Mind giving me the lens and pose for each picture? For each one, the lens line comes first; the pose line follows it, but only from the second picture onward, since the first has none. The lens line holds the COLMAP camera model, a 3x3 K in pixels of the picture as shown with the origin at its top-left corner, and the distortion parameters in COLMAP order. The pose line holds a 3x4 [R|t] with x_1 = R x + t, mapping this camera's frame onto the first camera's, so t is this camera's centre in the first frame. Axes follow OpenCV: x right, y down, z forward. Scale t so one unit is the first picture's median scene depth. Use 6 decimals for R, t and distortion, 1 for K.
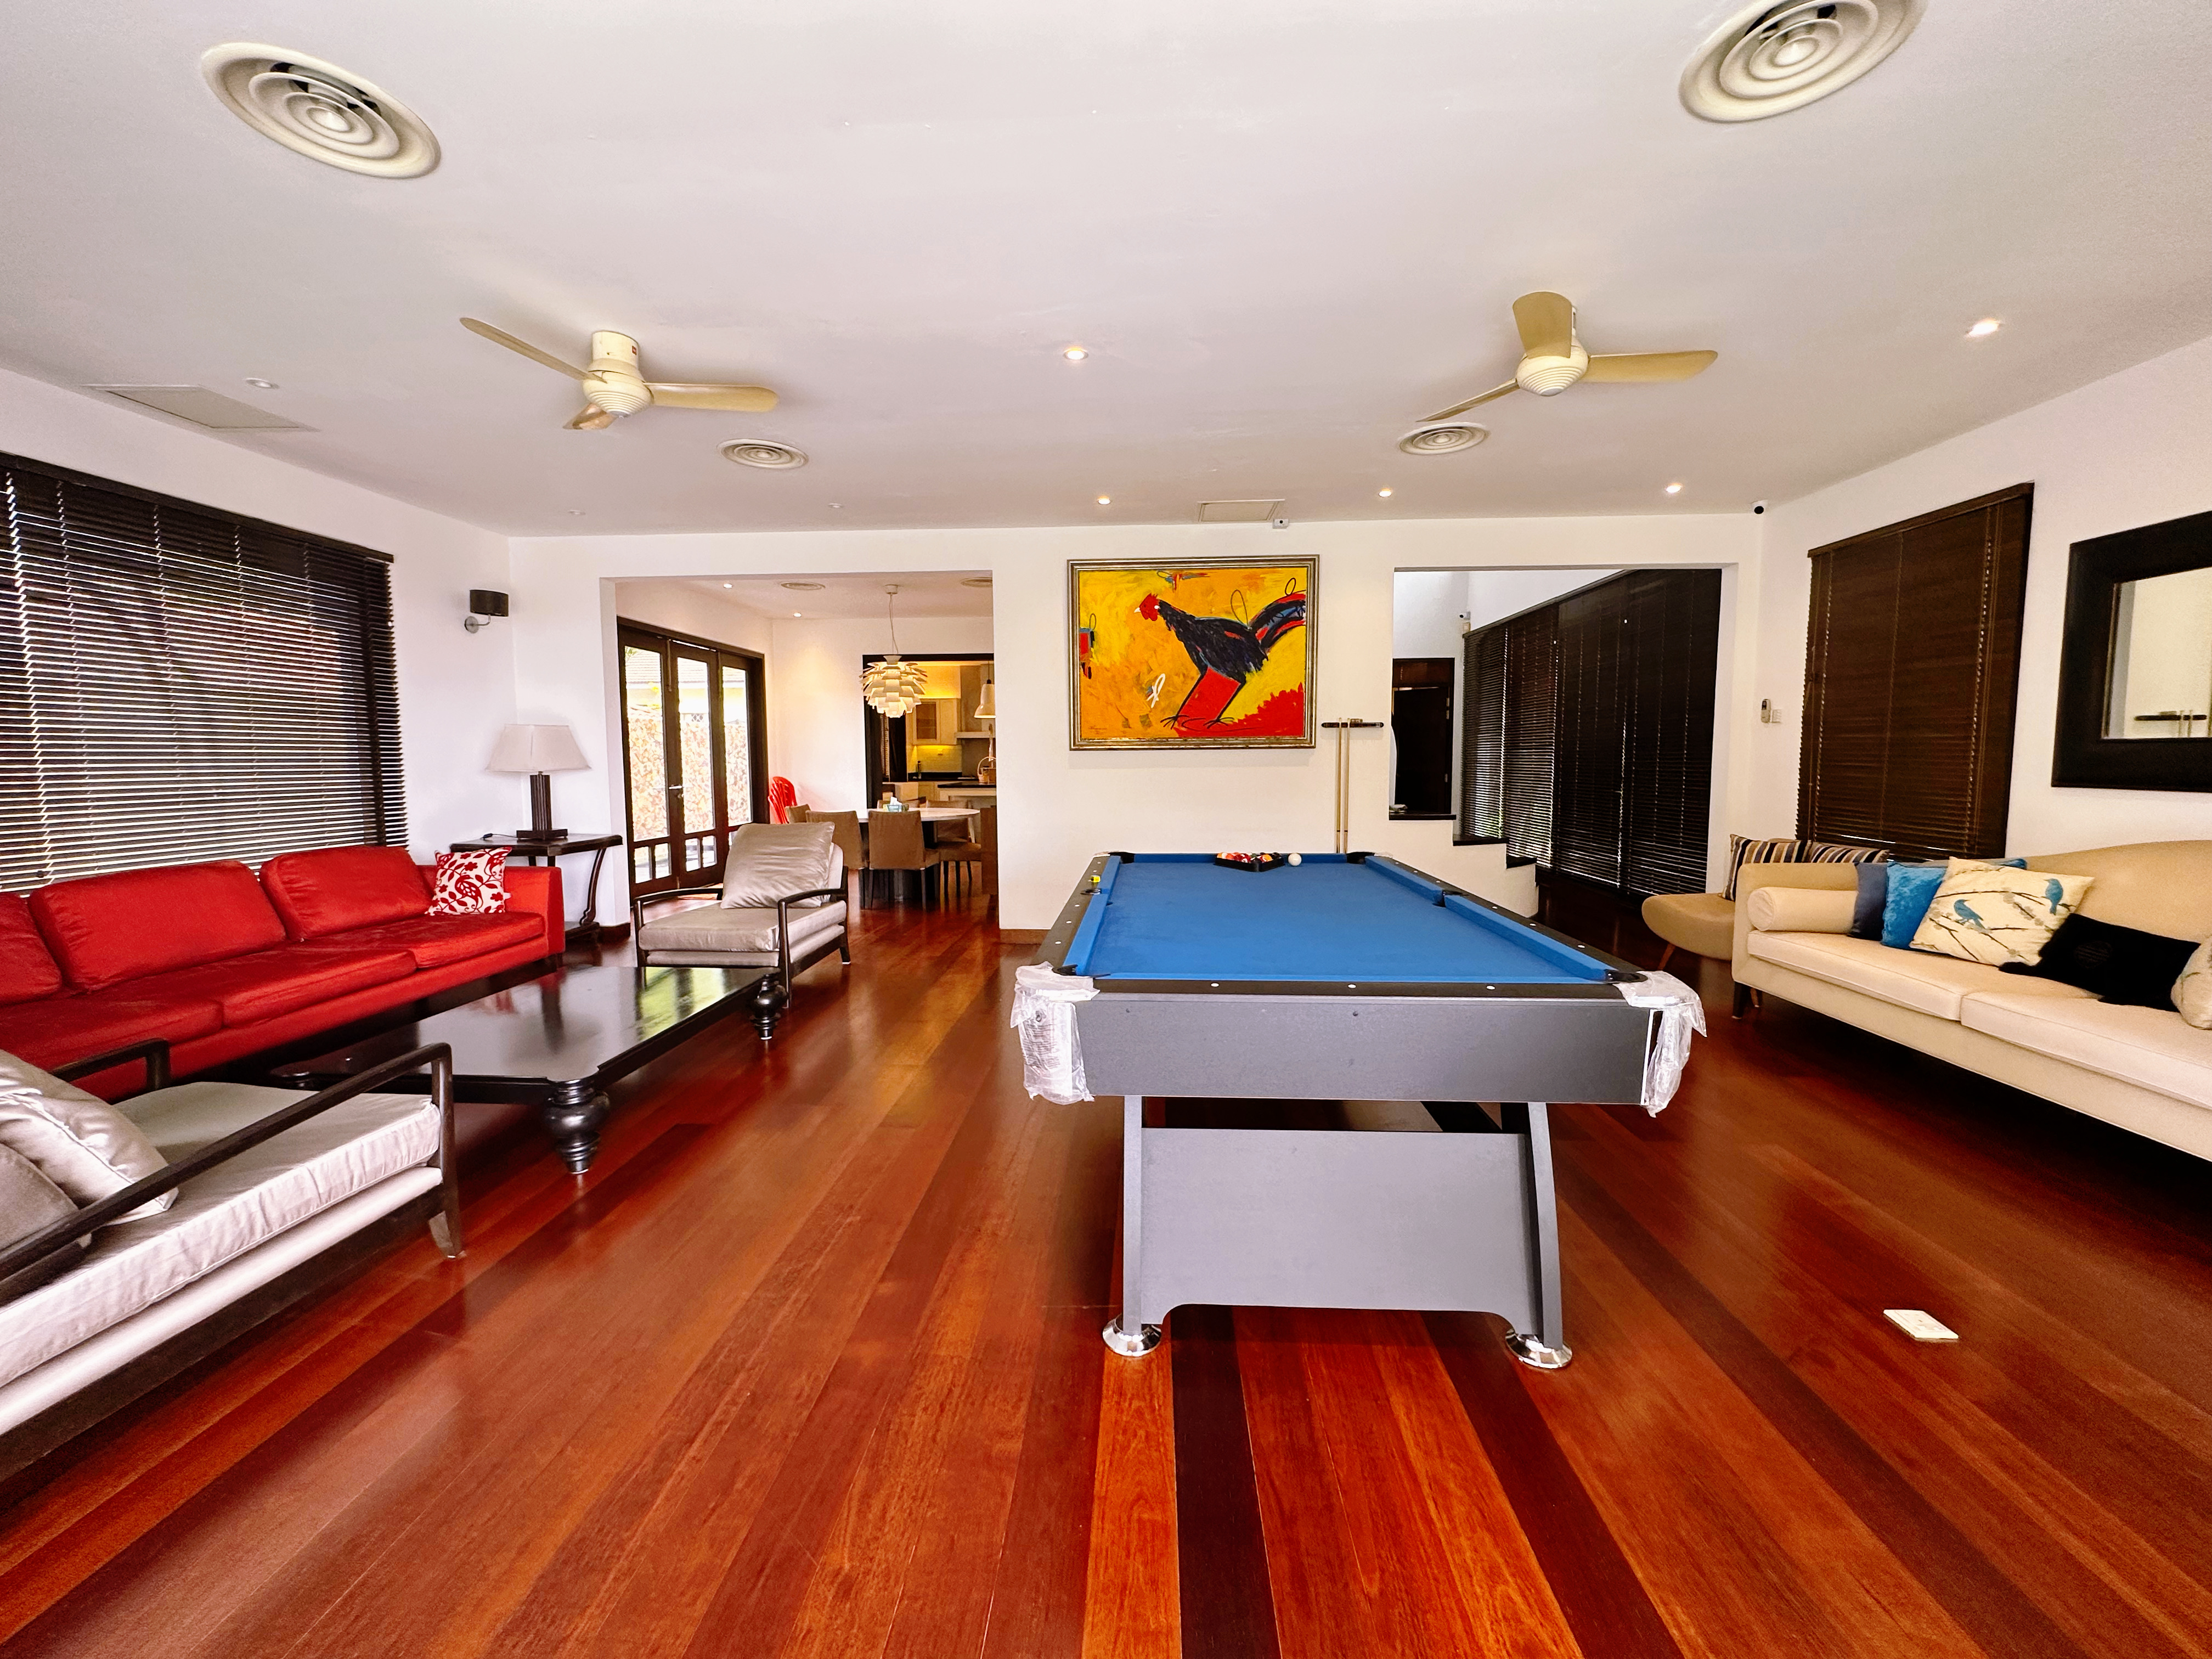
lens RADIAL K [[883.7, 0, 1095.7], [0, 883.7, 827.2], [0, 0, 1]] dist [-0.004968, 0.001516]
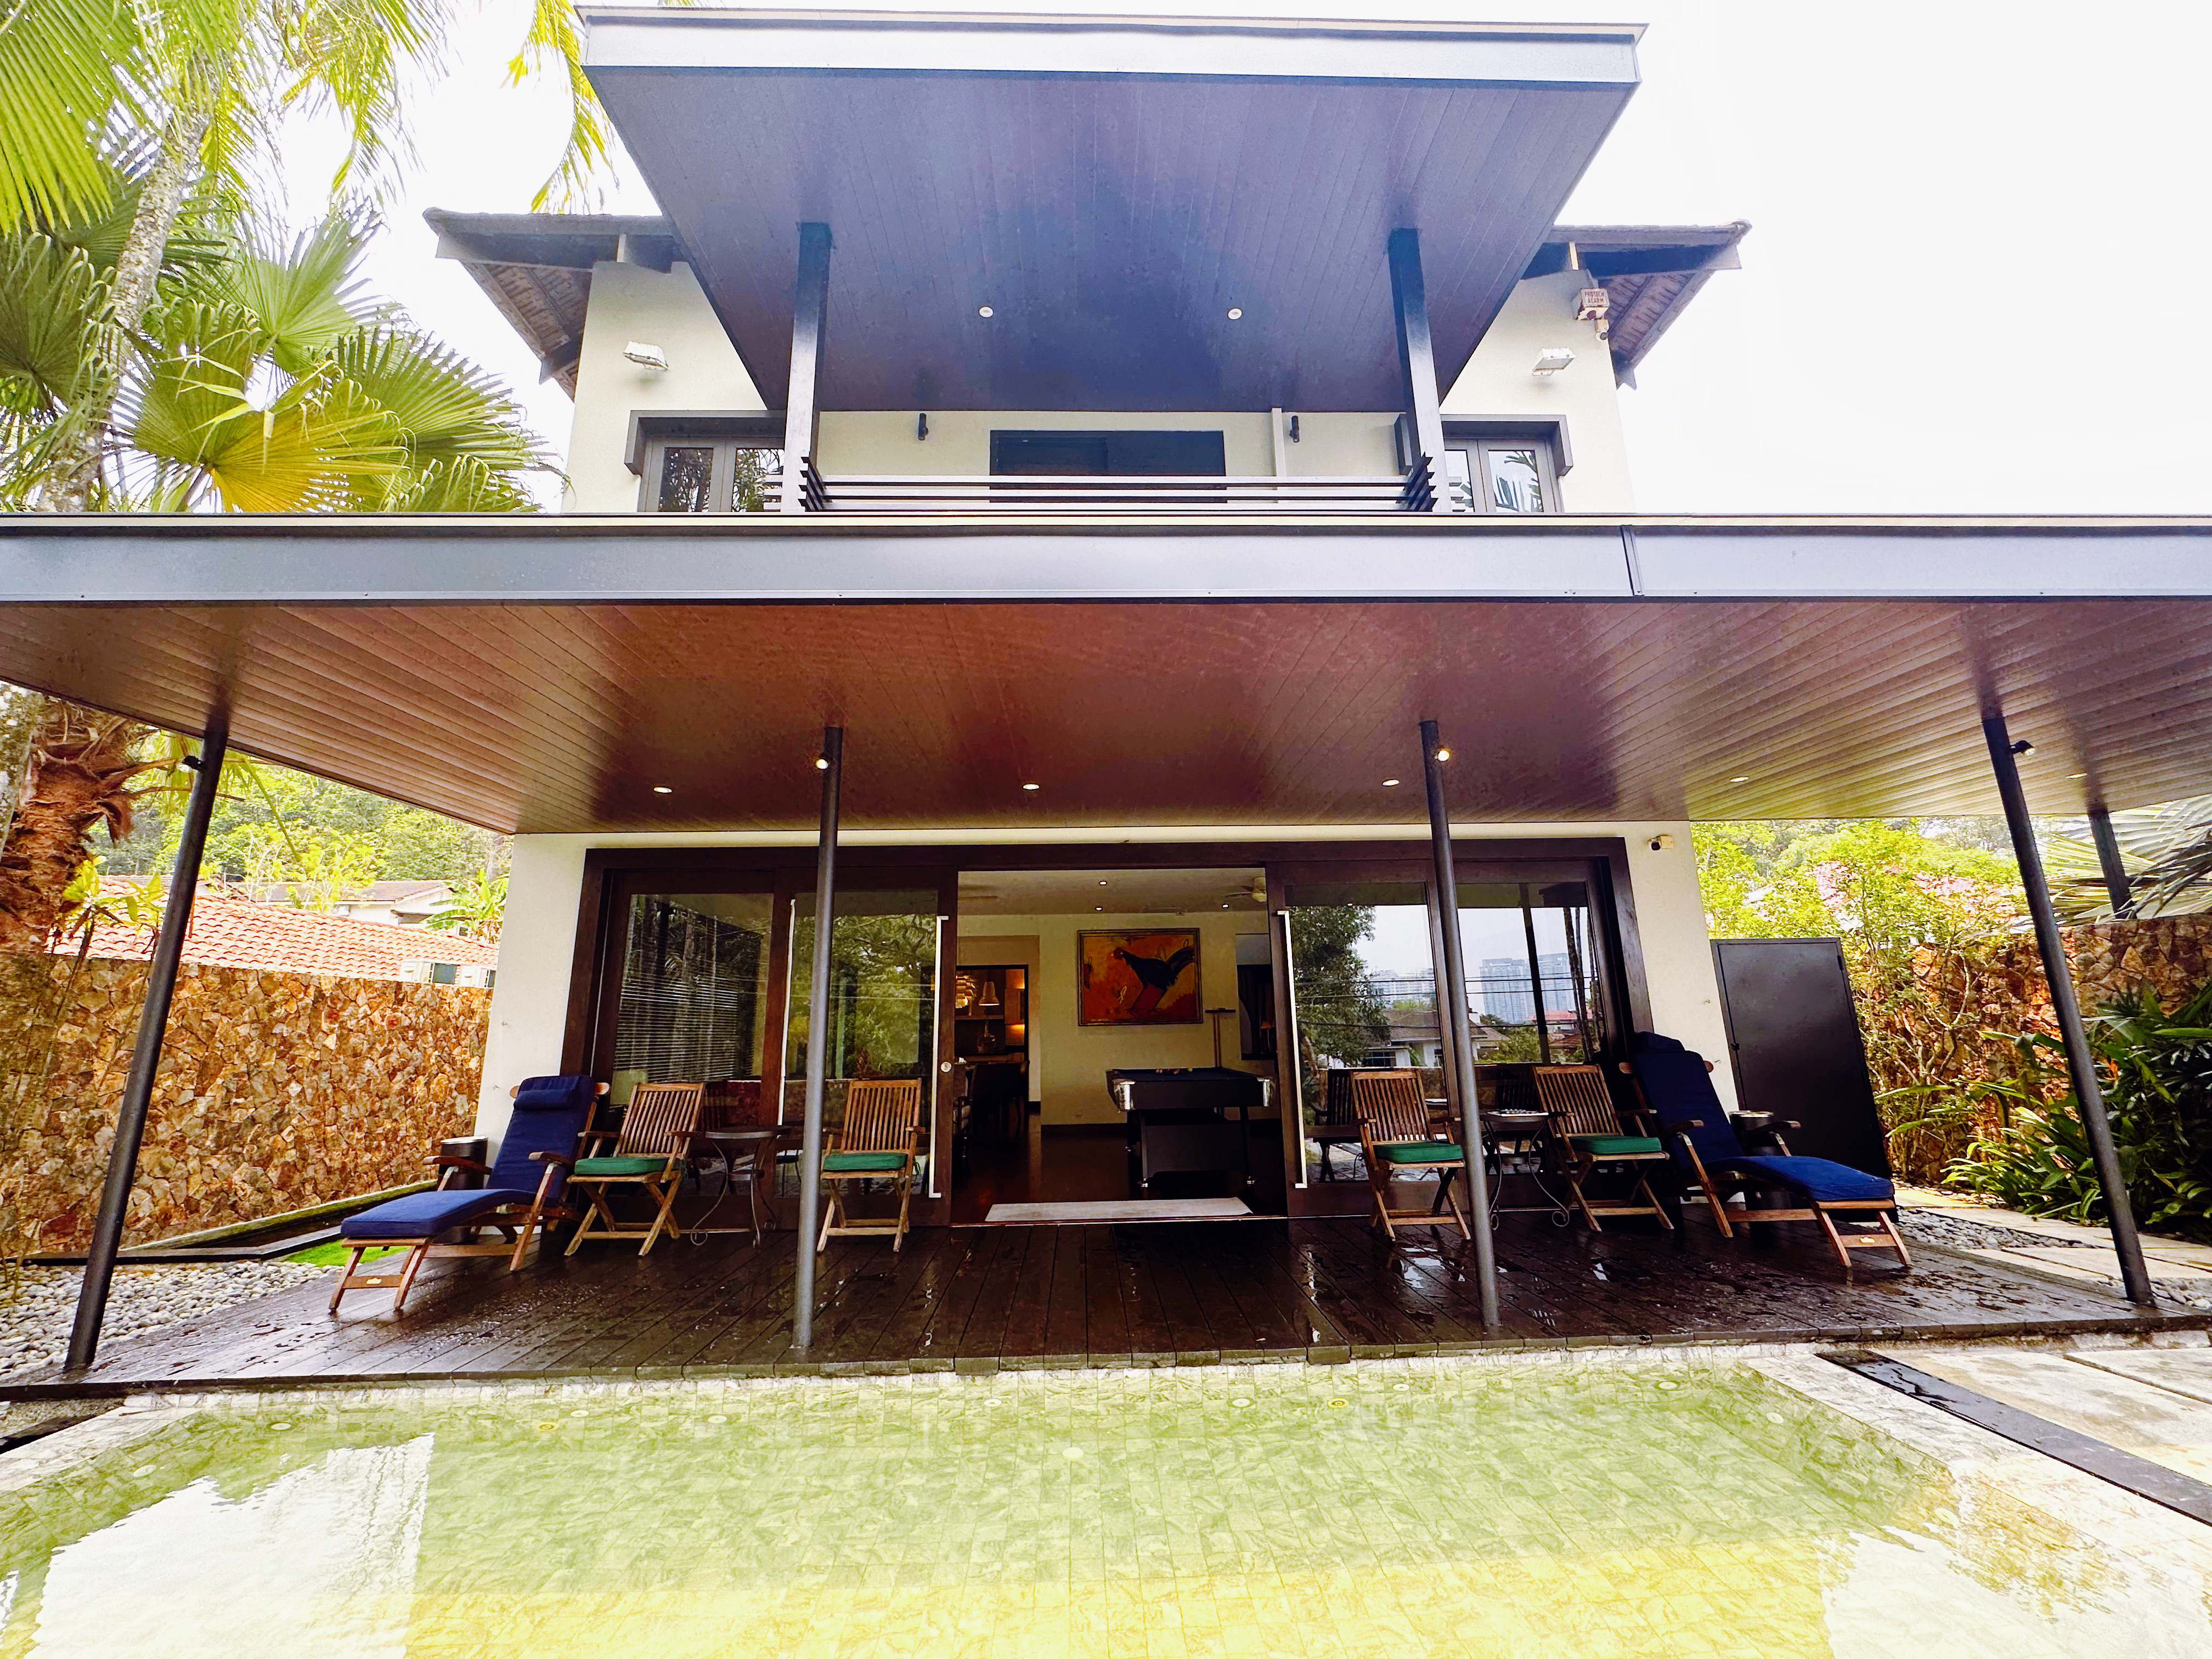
lens RADIAL K [[883.7, 0, 1103.8], [0, 883.7, 827.0], [0, 0, 1]] dist [-0.004968, 0.001516]
pose [[0.996470, 0.006951, 0.083659, -0.143664], [0.018587, 0.953564, -0.300615, 0.083757], [-0.081864, 0.301109, 0.950069, -1.013853]]
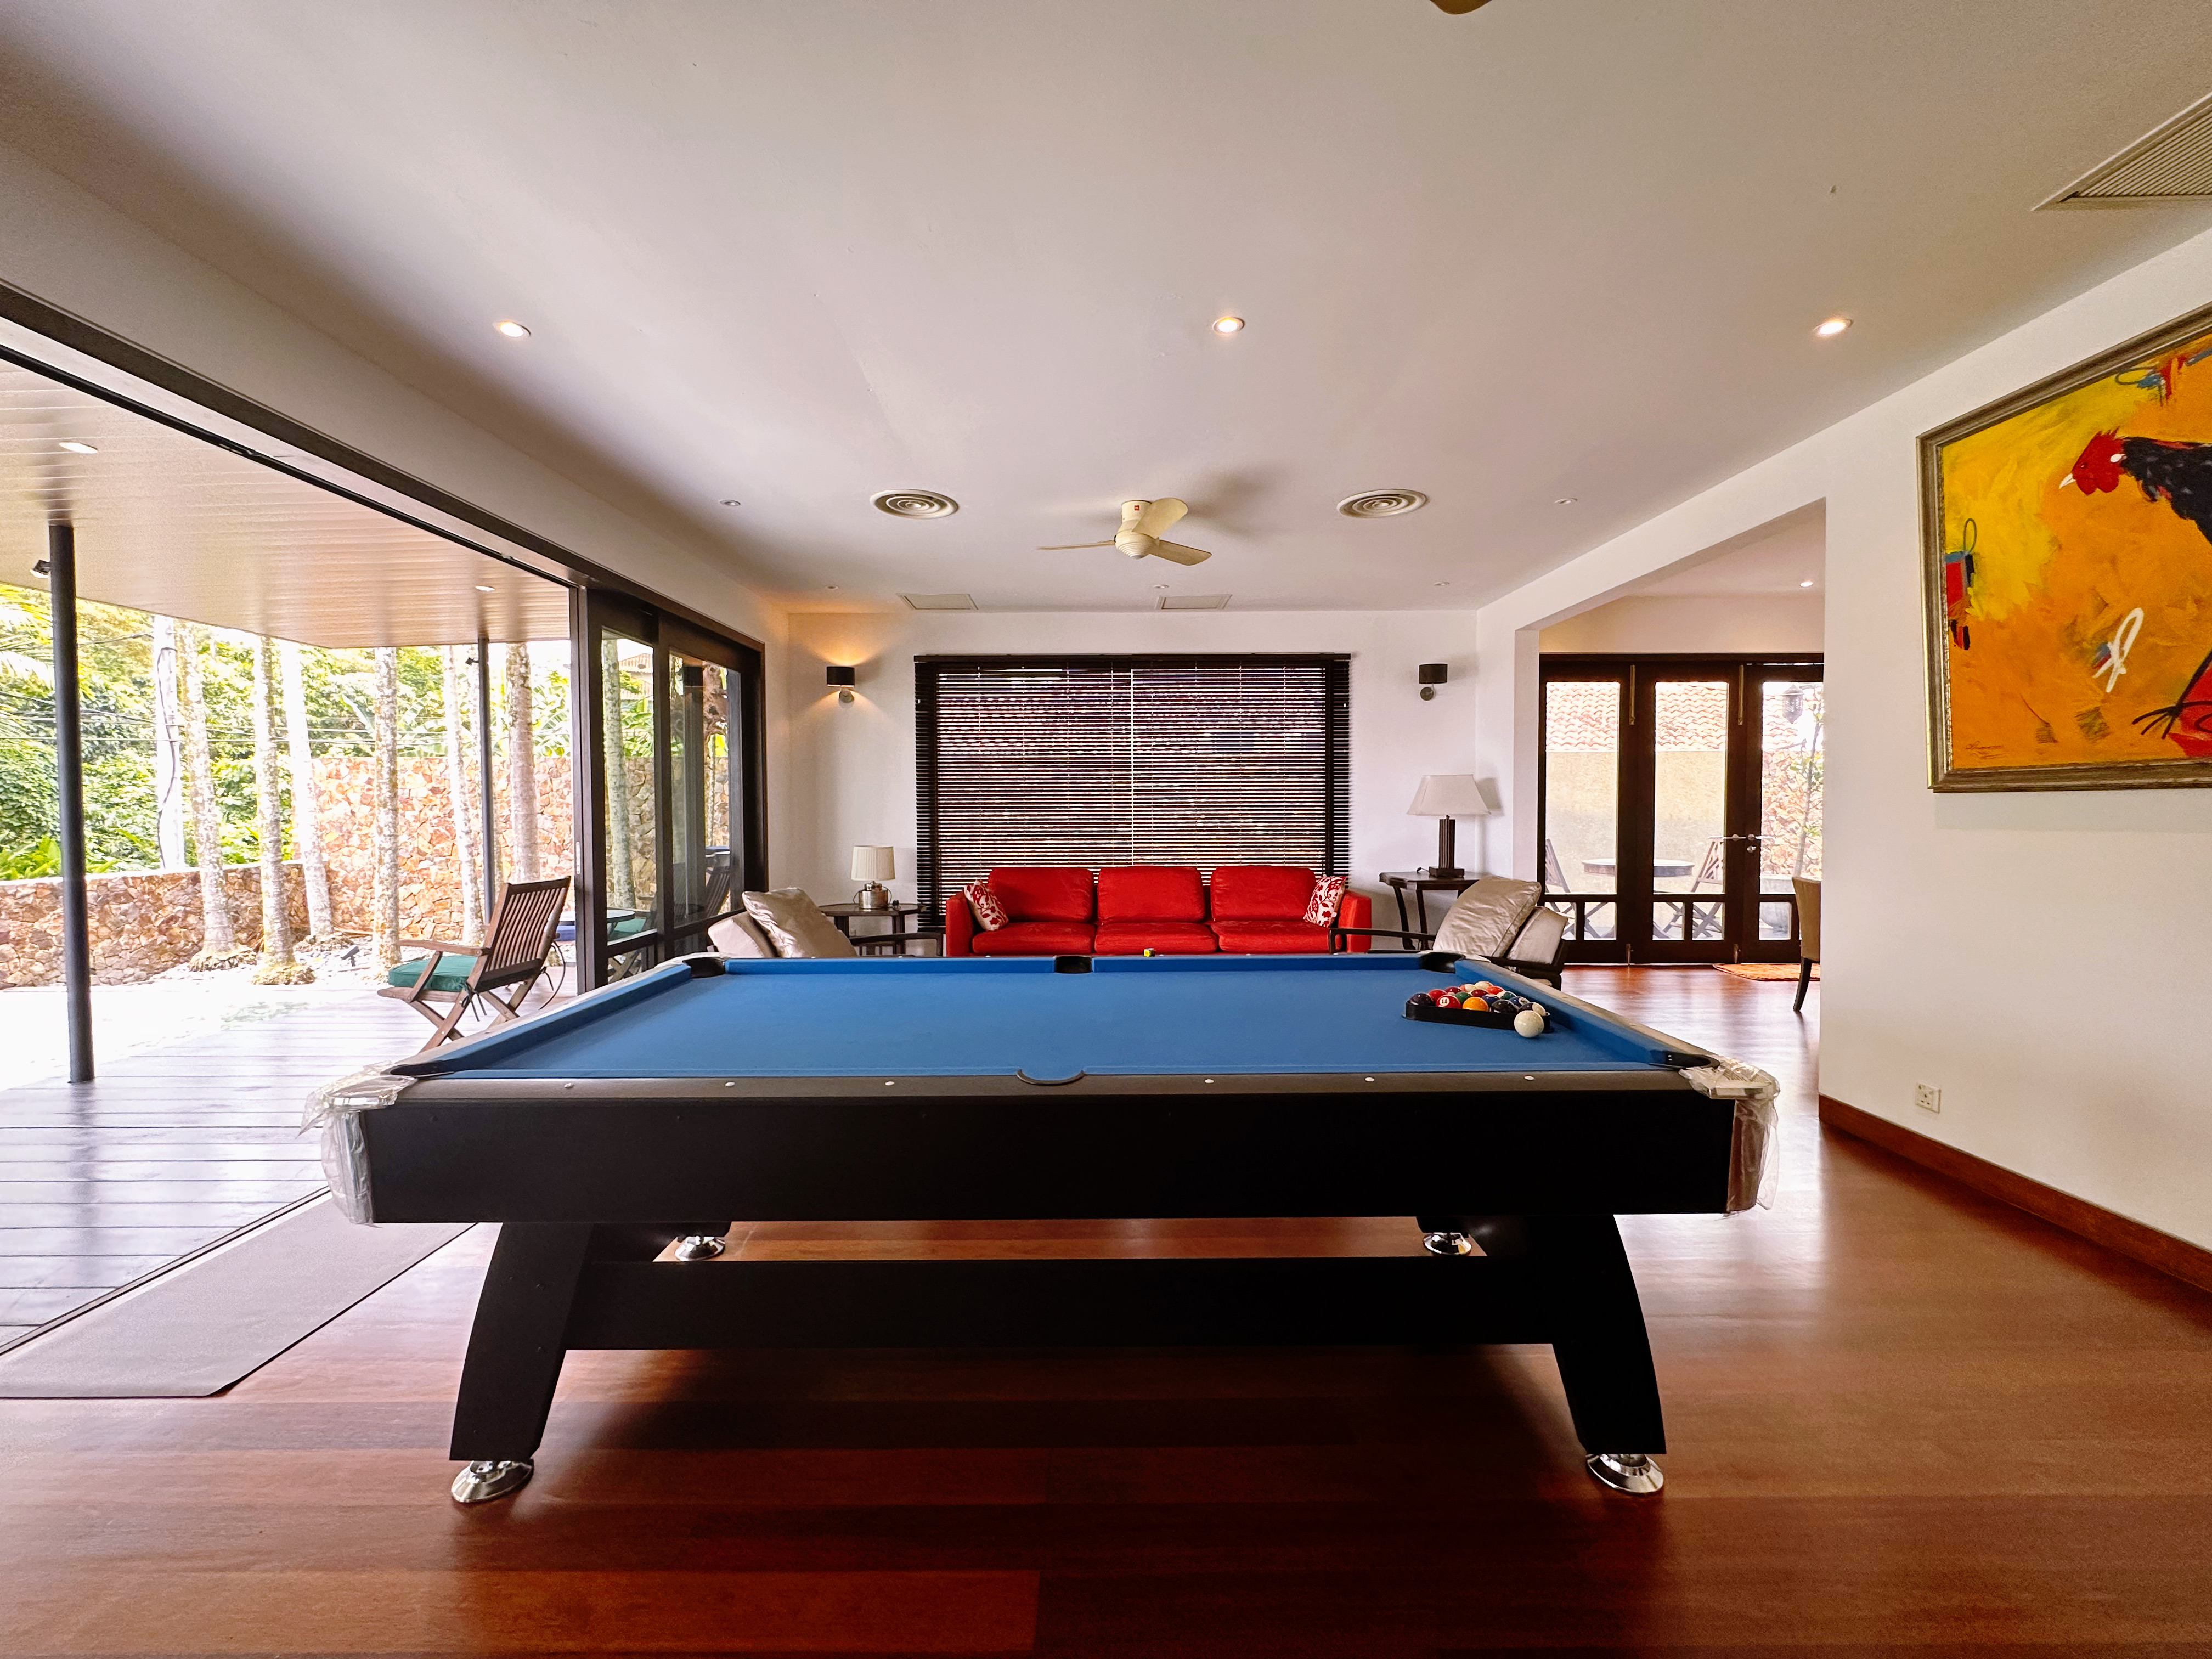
lens RADIAL K [[883.7, 0, 1092.1], [0, 883.7, 828.1], [0, 0, 1]] dist [-0.004968, 0.001516]
pose [[0.043306, 0.030636, -0.998592, 0.477732], [-0.071018, 0.997096, 0.027510, -0.046294], [0.996534, 0.069727, 0.045356, 0.496080]]
